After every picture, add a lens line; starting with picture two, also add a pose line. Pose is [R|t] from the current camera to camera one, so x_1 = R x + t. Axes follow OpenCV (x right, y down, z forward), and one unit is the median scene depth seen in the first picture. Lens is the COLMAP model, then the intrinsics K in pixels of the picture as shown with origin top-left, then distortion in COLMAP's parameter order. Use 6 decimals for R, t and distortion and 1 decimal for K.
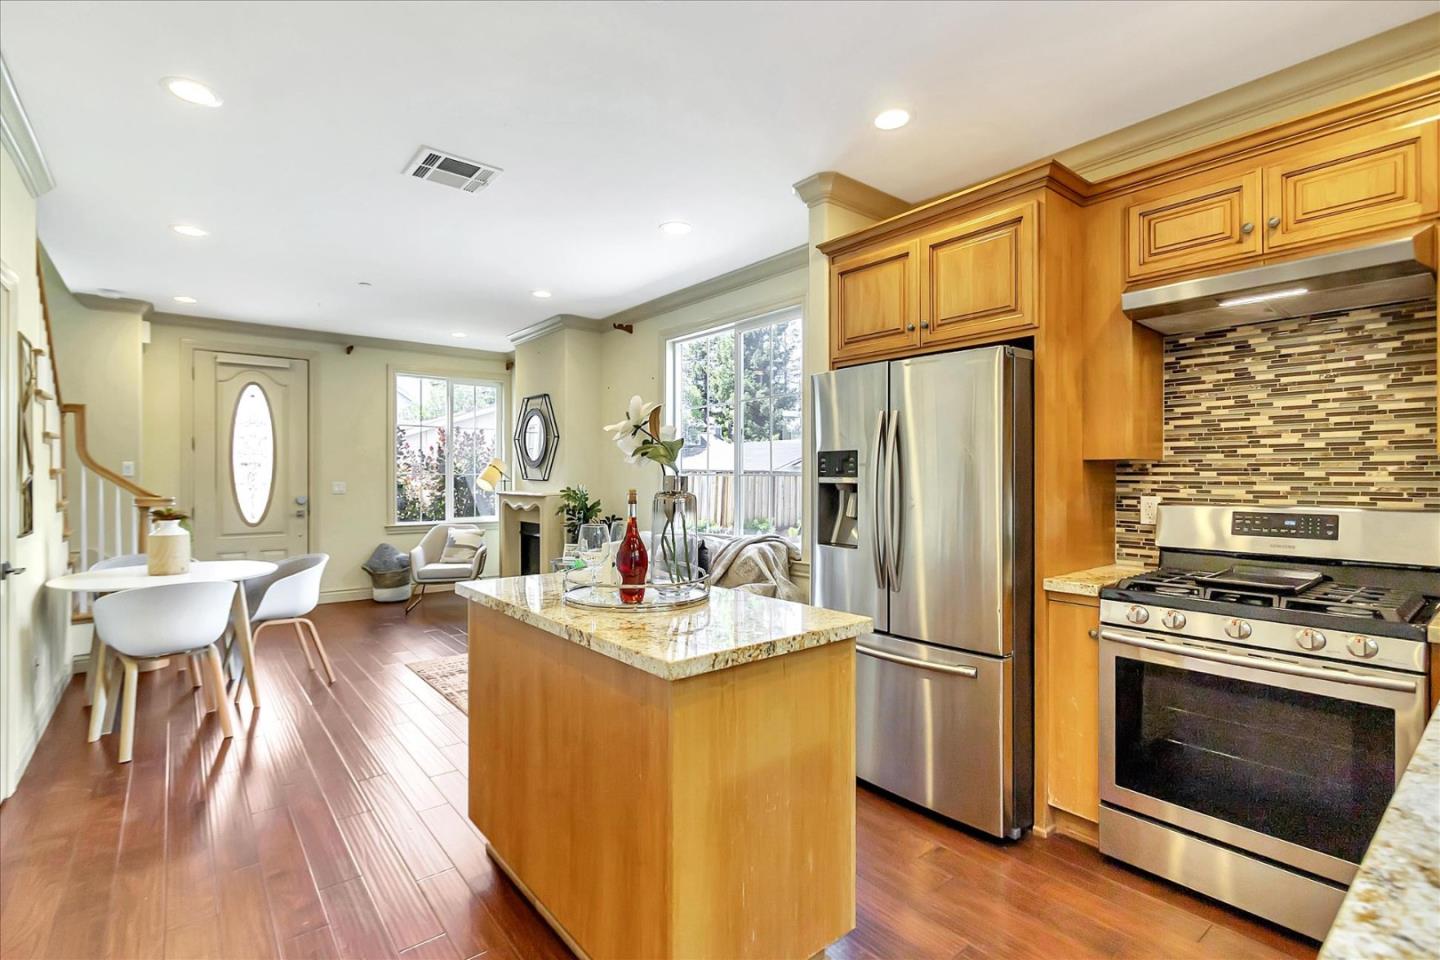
lens RADIAL K [[660.6, 0, 702.3], [0, 660.6, 474.5], [0, 0, 1]] dist [0.000294, -0.000293]
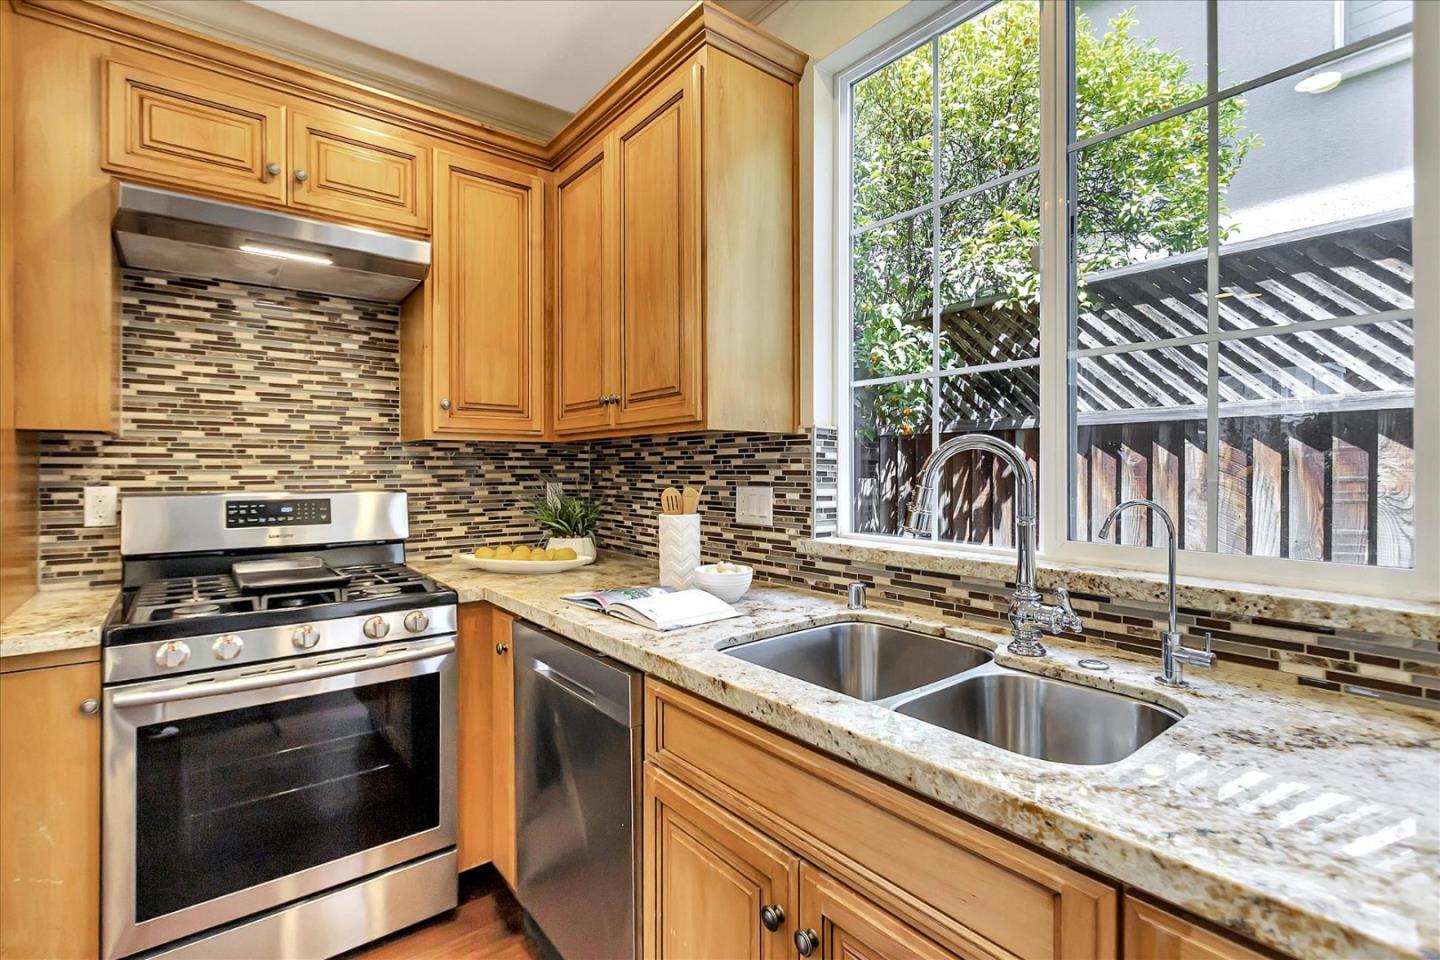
lens RADIAL K [[660.7, 0, 693.8], [0, 660.7, 467.5], [0, 0, 1]] dist [0.000546, -0.000394]
pose [[0.017771, 0.003251, 0.999837, -0.020960], [-0.001173, 0.999994, -0.003231, 0.015963], [-0.999841, -0.001115, 0.017775, 0.398521]]
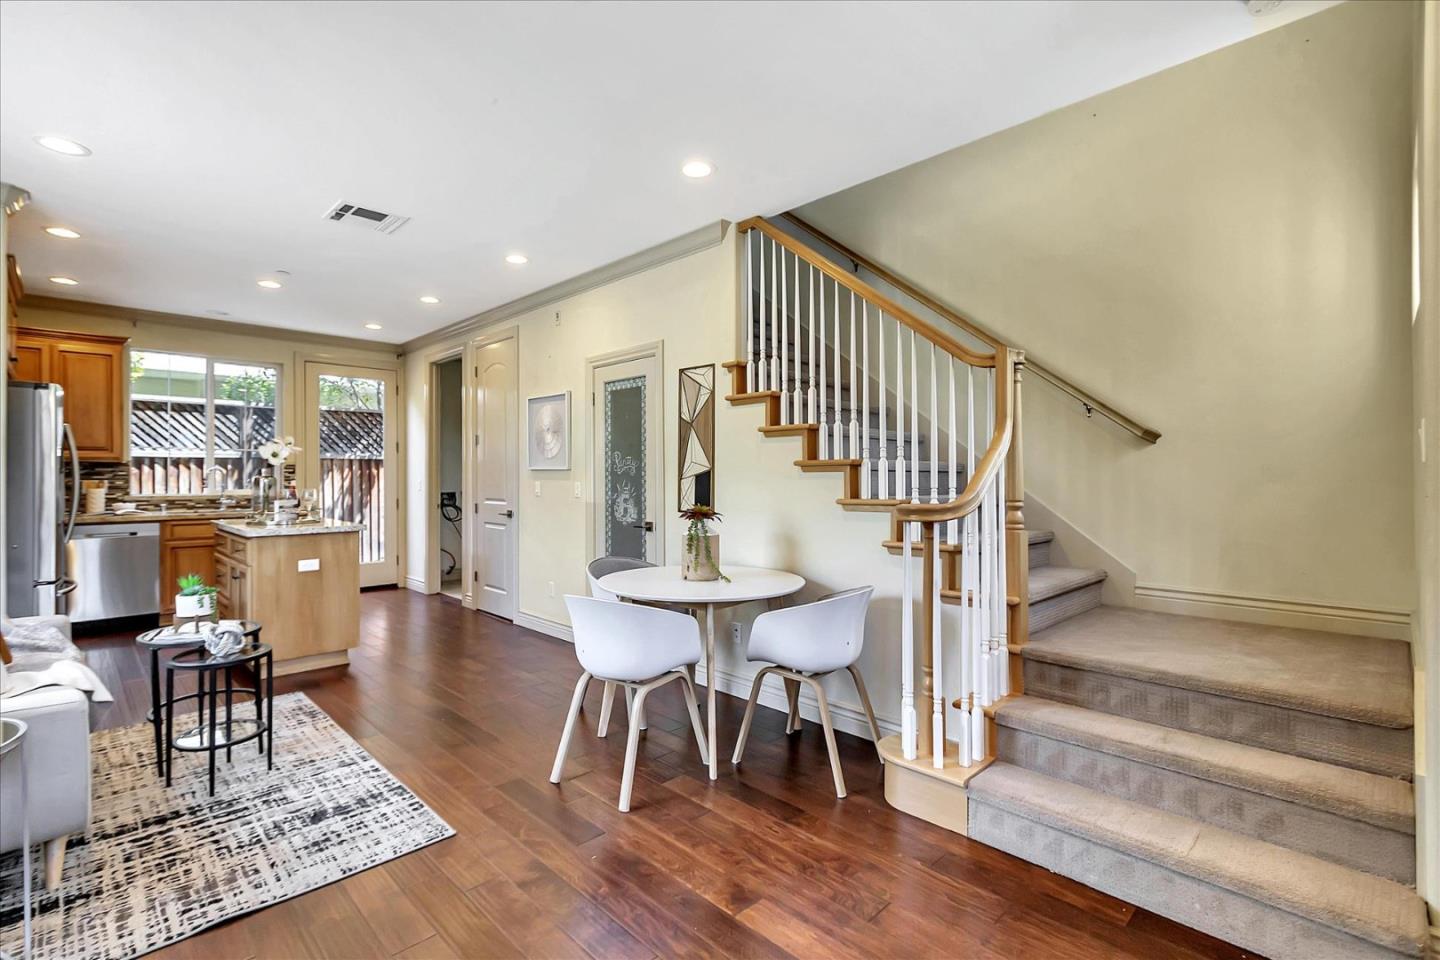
lens RADIAL K [[660.6, 0, 702.3], [0, 660.6, 474.5], [0, 0, 1]] dist [0.000294, -0.000293]
pose [[-0.994820, 0.000425, -0.101649, -1.309294], [0.000749, 0.999995, -0.003146, 0.028247], [0.101647, -0.003206, -0.994815, 3.376687]]
